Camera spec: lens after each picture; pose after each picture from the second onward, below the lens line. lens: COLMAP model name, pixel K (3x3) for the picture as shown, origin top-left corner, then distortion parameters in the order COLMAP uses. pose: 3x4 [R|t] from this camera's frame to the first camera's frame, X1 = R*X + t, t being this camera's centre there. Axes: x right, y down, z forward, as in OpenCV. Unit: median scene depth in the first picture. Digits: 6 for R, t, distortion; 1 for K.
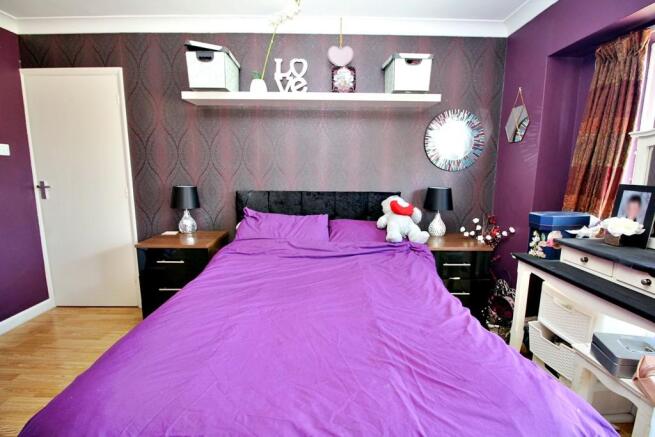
lens RADIAL K [[309.4, 0, 327.5], [0, 309.4, 218.5], [0, 0, 1]] dist [-0.016579, -0.000881]
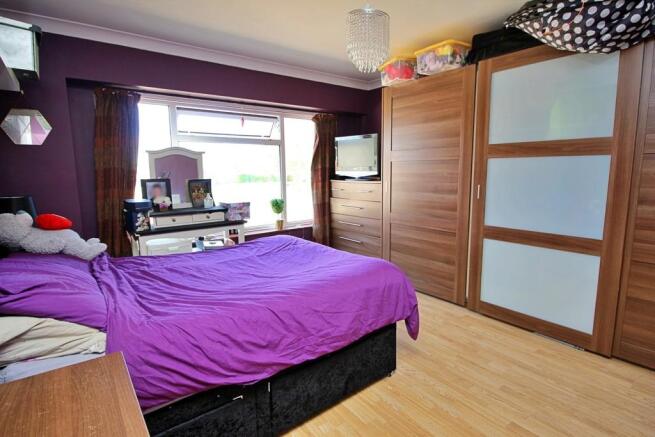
lens RADIAL K [[328.0, 0, 327.5], [0, 328.0, 218.5], [0, 0, 1]] dist [-0.001906, -0.013955]
pose [[-0.605274, -0.110632, 0.788292, -1.667600], [0.135095, 0.961653, 0.238691, -0.287501], [-0.784470, 0.250968, -0.567117, 1.812727]]
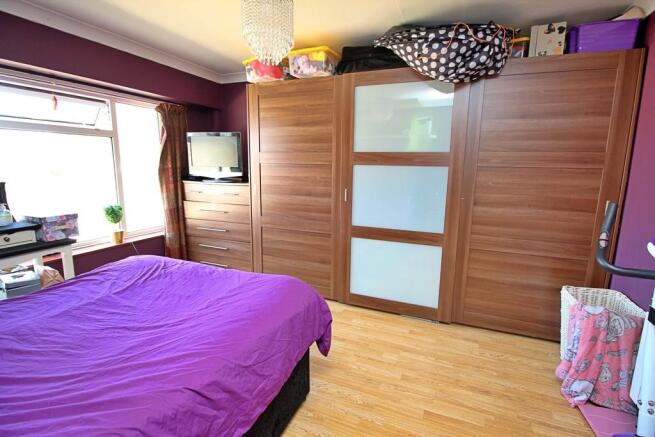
lens RADIAL K [[309.4, 0, 327.5], [0, 309.4, 218.5], [0, 0, 1]] dist [-0.016579, -0.000881]
pose [[-0.920910, -0.080015, 0.381475, -1.206518], [0.045276, 0.950118, 0.308587, -0.341289], [-0.387138, 0.301452, -0.871350, 1.790648]]
